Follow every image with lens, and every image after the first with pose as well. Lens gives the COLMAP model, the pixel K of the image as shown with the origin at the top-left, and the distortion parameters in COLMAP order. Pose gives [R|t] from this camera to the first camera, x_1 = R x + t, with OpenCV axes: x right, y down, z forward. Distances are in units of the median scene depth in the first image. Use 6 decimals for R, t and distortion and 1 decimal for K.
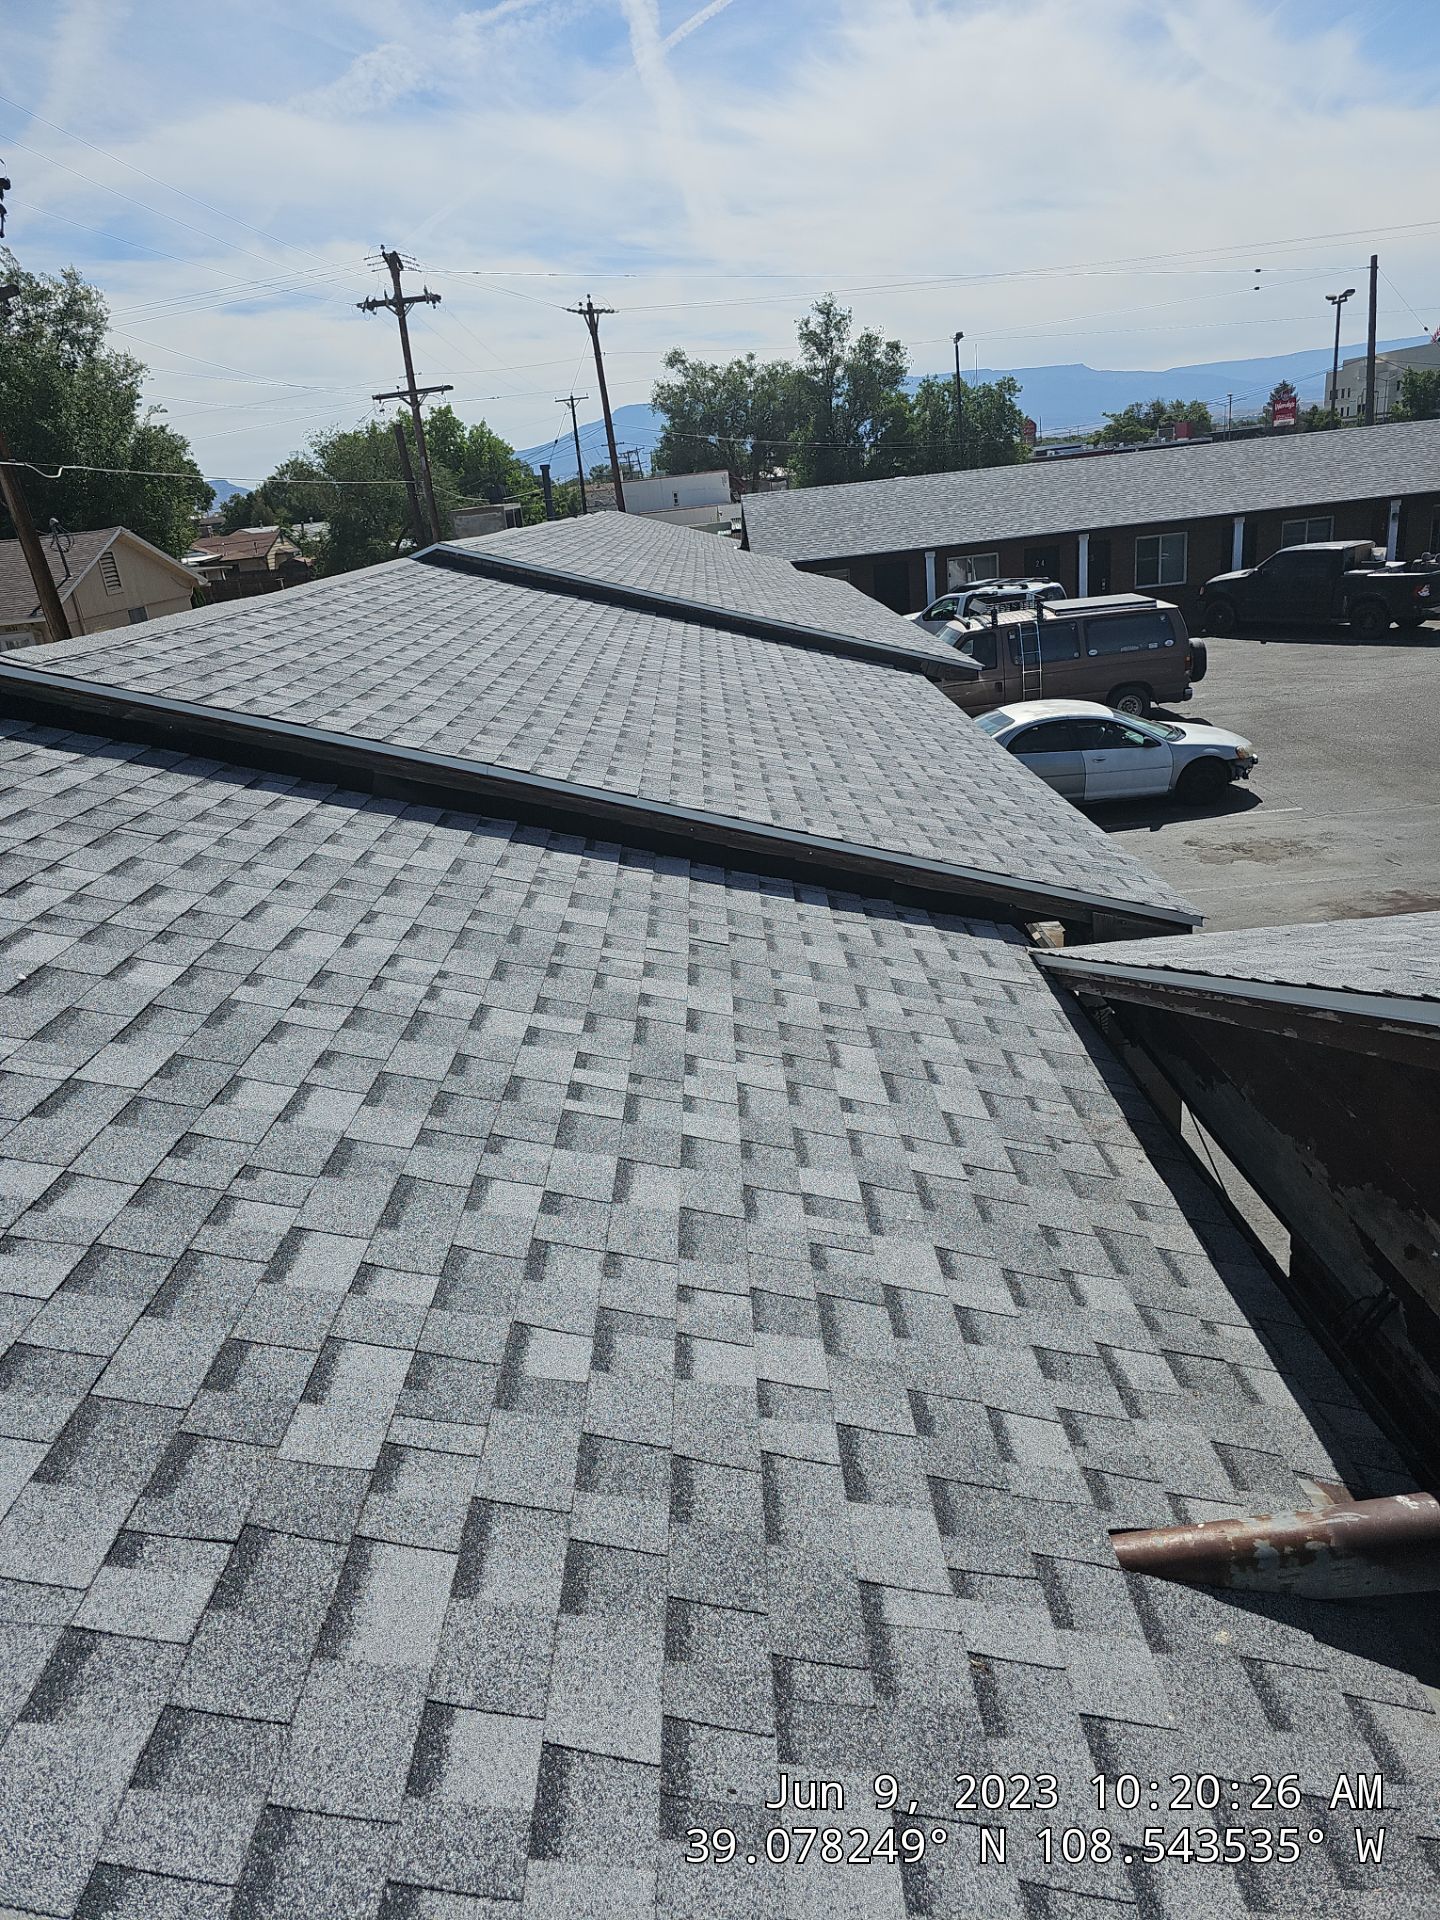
lens RADIAL K [[1264.3, 0, 718.4], [0, 1264.3, 955.5], [0, 0, 1]] dist [0.061288, -0.057850]
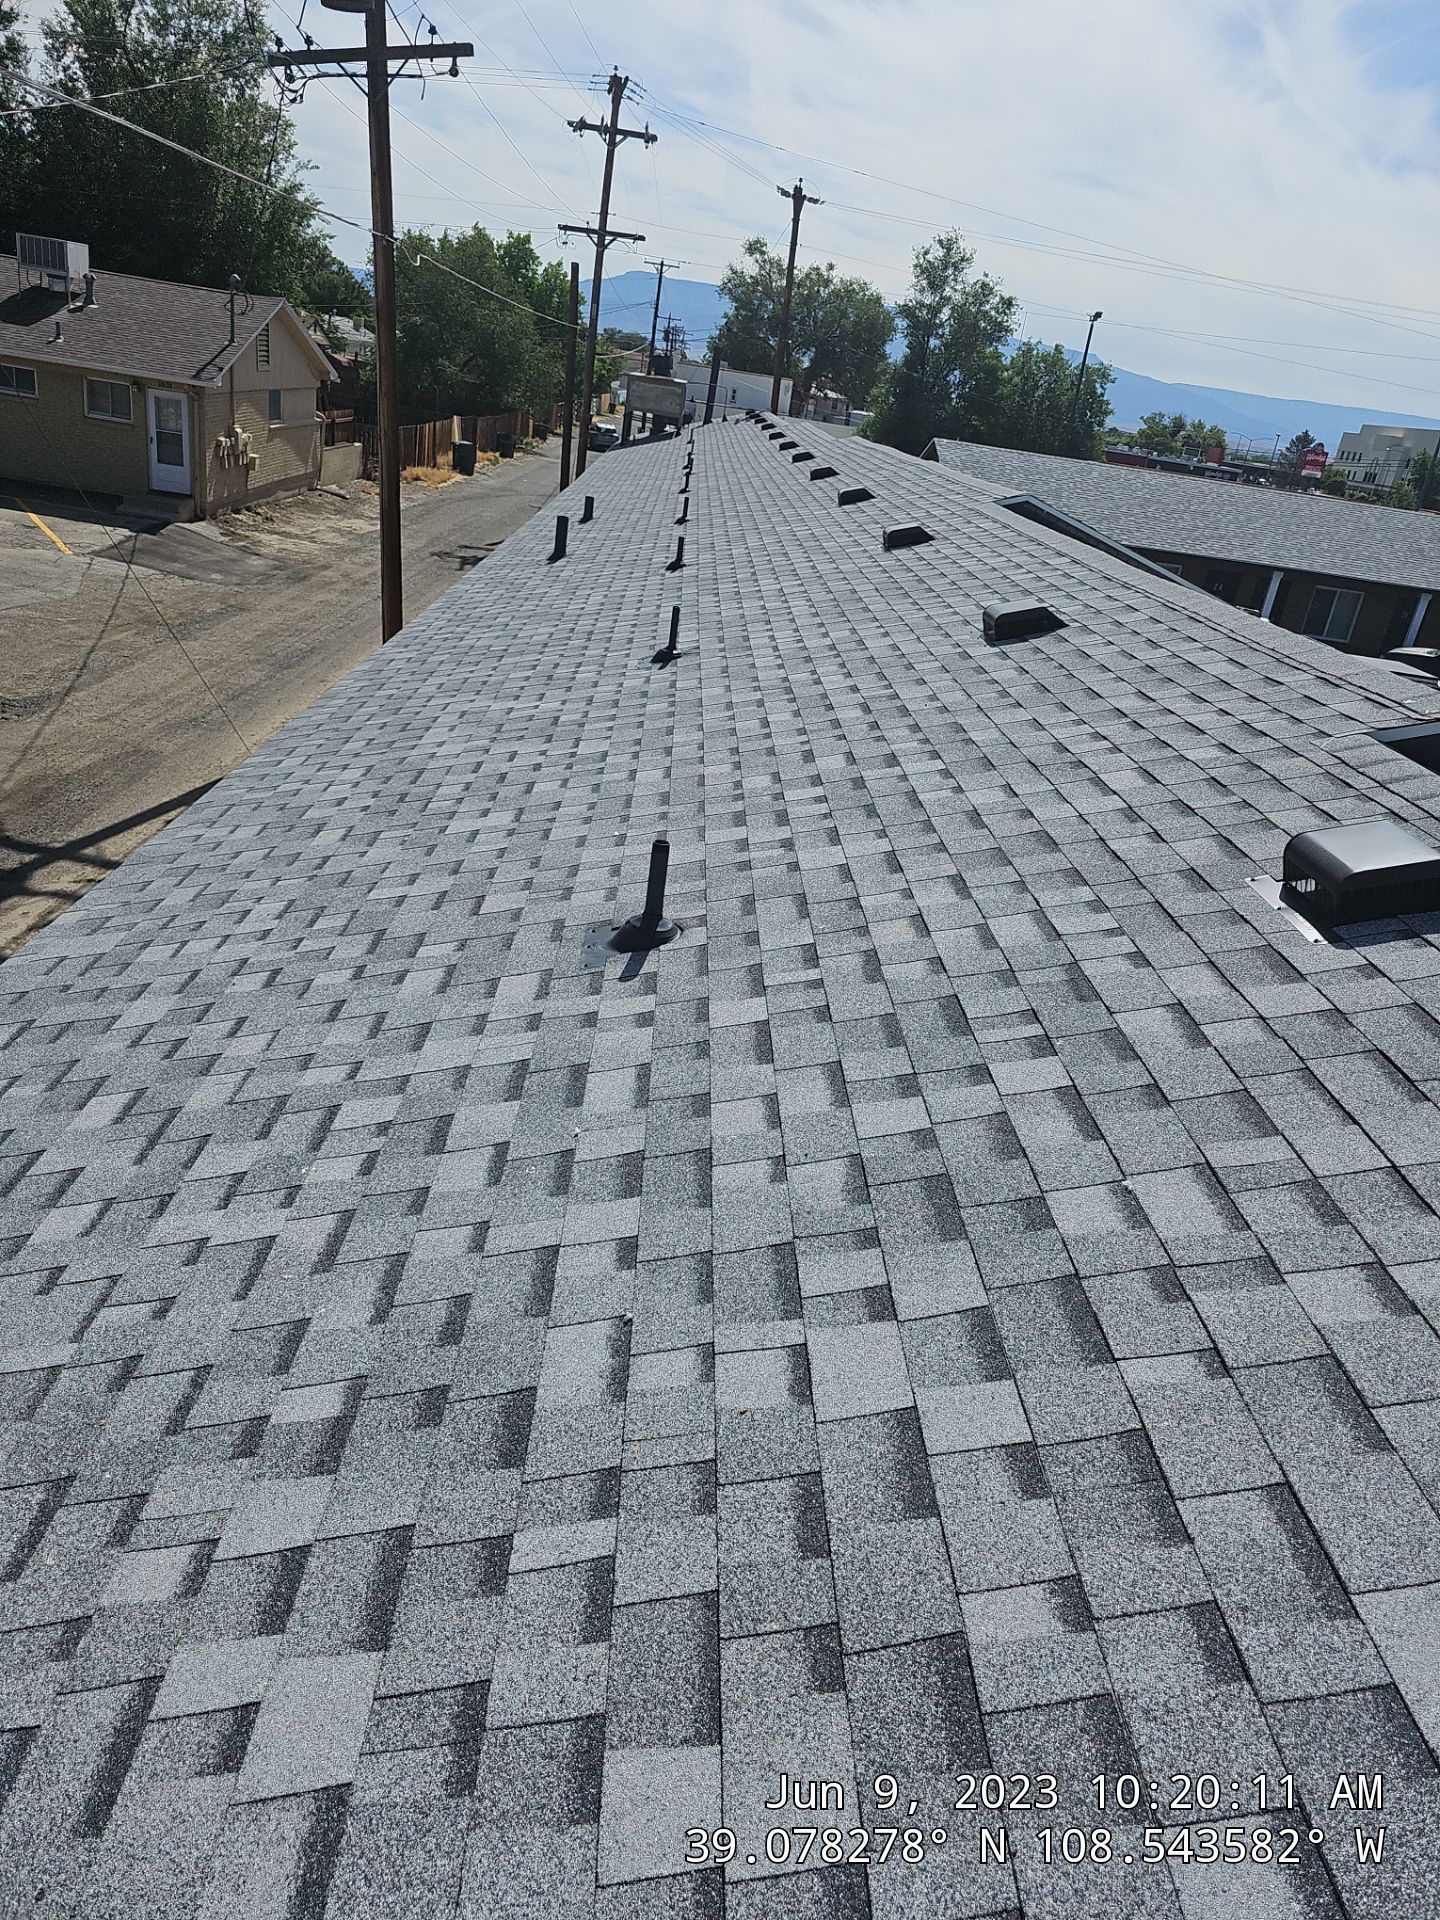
lens RADIAL K [[1268.1, 0, 723.7], [0, 1268.1, 947.7], [0, 0, 1]] dist [0.066776, -0.068097]
pose [[0.970649, 0.218162, 0.101227, -0.082458], [-0.224099, 0.973209, 0.051413, -0.001351], [-0.087299, -0.072589, 0.993534, 0.015874]]
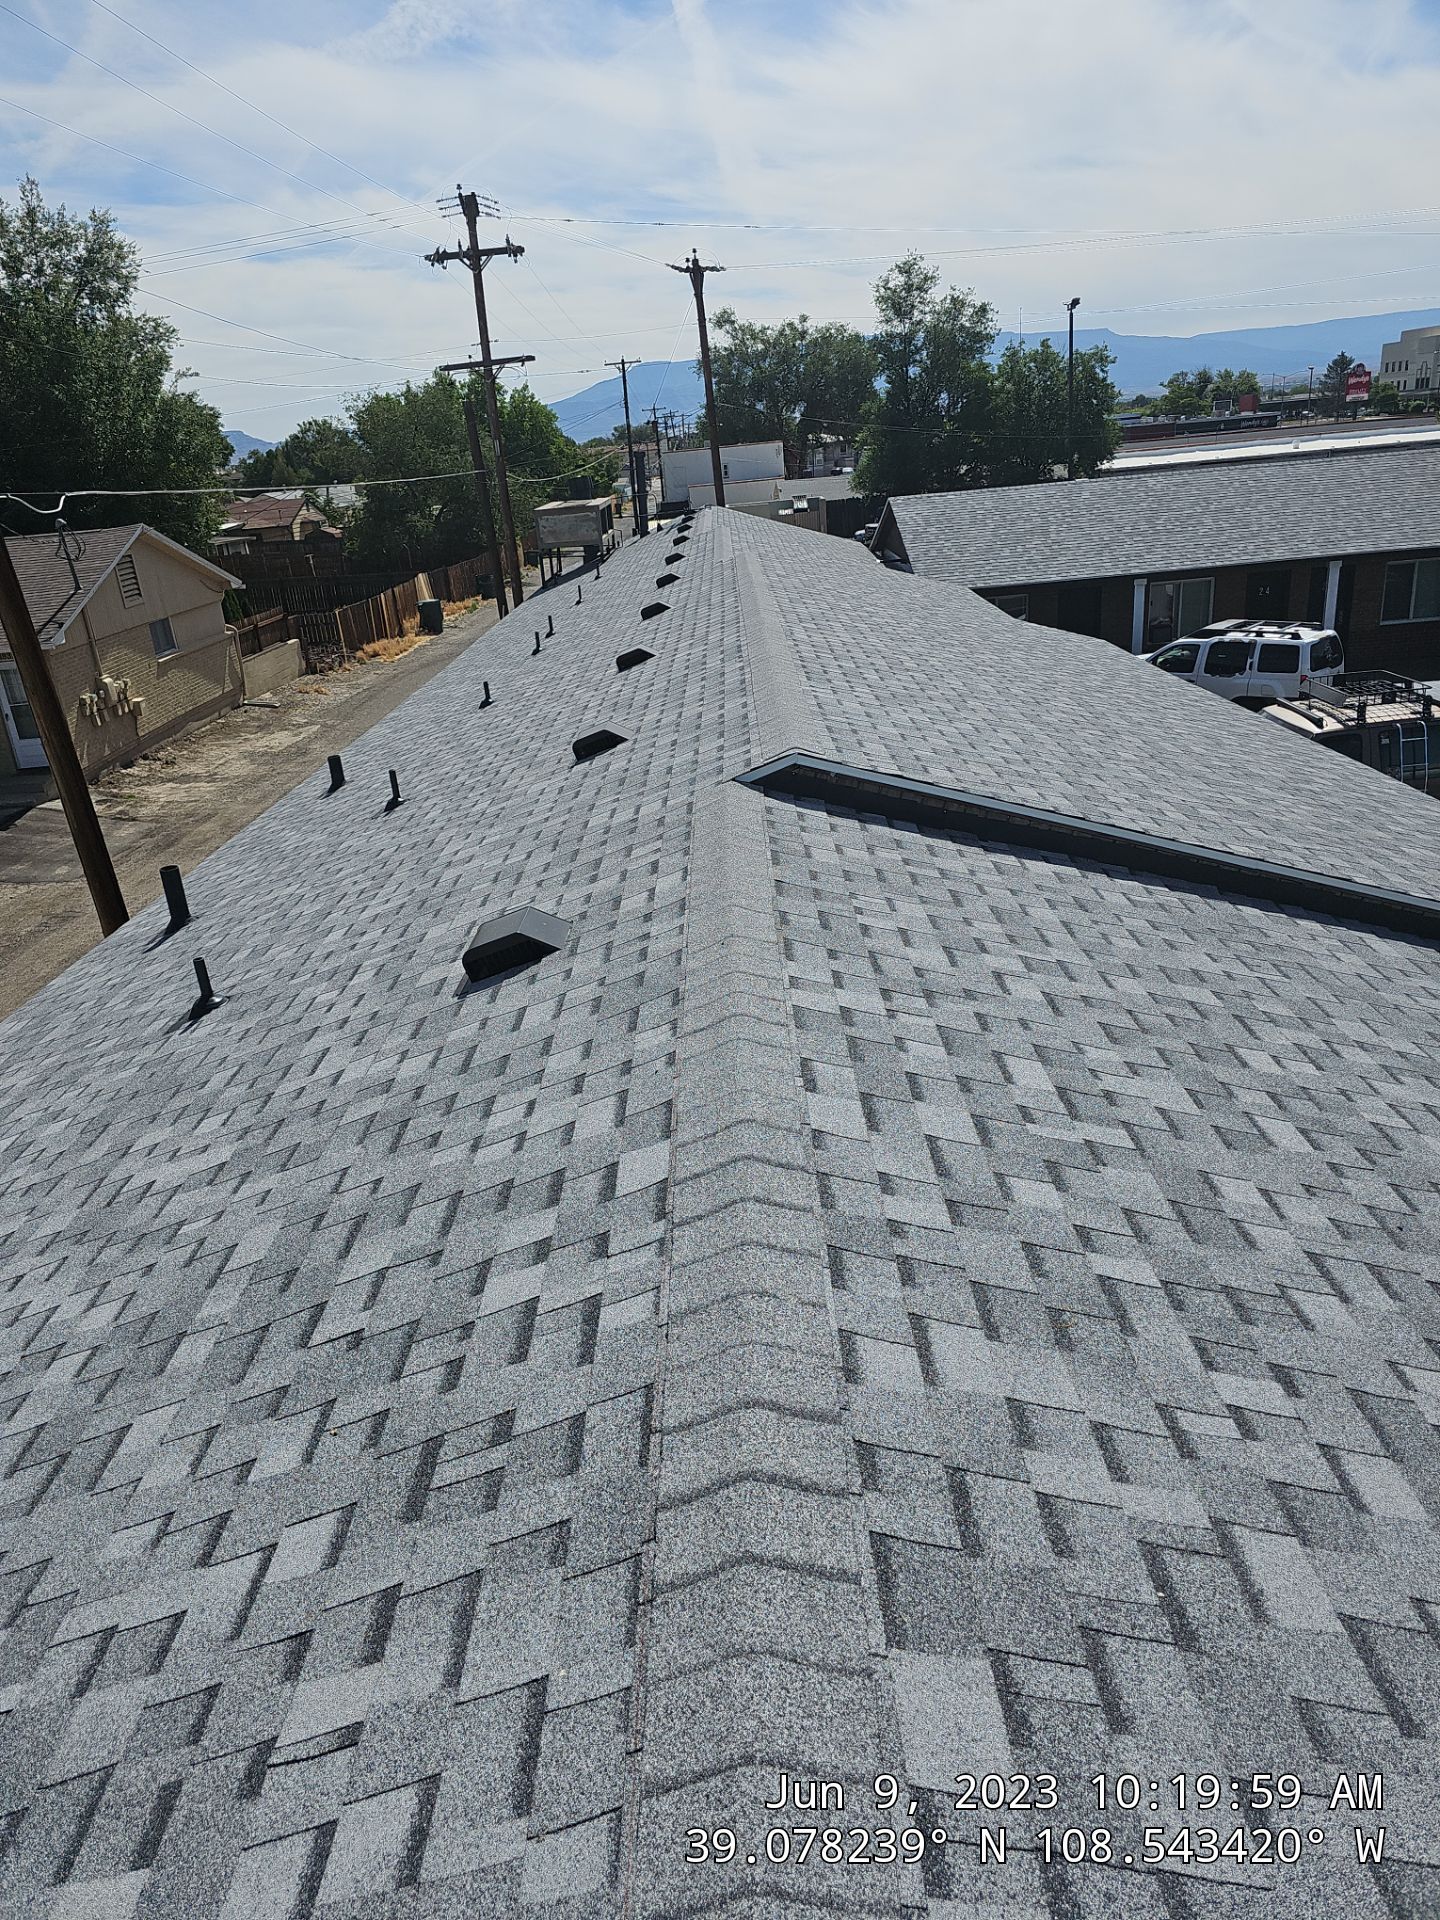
lens RADIAL K [[1265.3, 0, 703.1], [0, 1265.3, 951.2], [0, 0, 1]] dist [0.063109, -0.060828]
pose [[0.999536, 0.025796, -0.016171, -0.044799], [-0.025410, 0.999398, 0.023601, -0.046716], [0.016770, -0.023179, 0.999591, 0.091722]]
